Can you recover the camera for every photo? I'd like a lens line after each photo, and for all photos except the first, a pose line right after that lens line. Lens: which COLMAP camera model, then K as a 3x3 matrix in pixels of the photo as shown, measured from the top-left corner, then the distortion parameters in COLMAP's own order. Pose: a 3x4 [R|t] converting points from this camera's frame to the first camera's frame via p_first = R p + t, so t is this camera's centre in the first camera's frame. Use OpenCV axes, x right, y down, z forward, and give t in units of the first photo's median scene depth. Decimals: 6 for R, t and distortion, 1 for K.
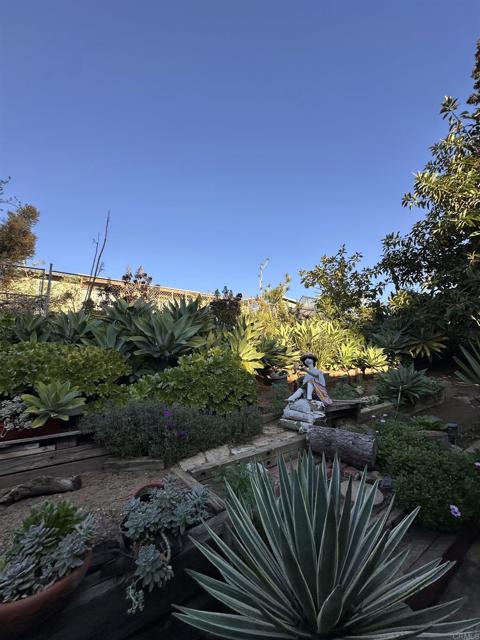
lens RADIAL K [[255.5, 0, 241.2], [0, 255.5, 320.7], [0, 0, 1]] dist [-0.011775, 0.002190]
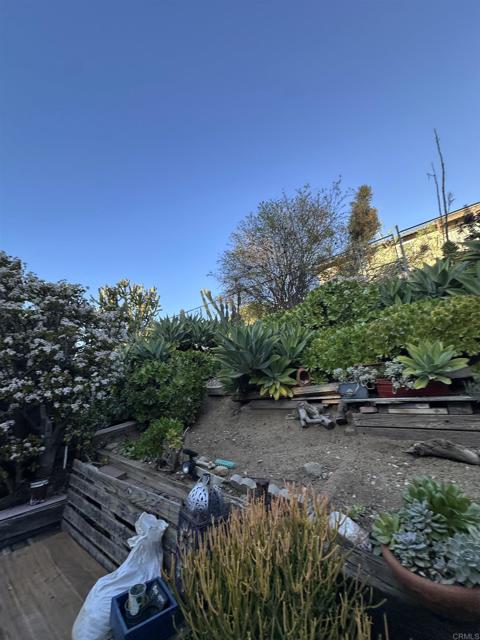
lens RADIAL K [[255.5, 0, 241.2], [0, 255.5, 320.7], [0, 0, 1]] dist [-0.011775, 0.002190]
pose [[0.251714, -0.144830, -0.956904, 0.003435], [0.305969, 0.949935, -0.063290, 0.017595], [0.918163, -0.276852, 0.283425, 0.137373]]
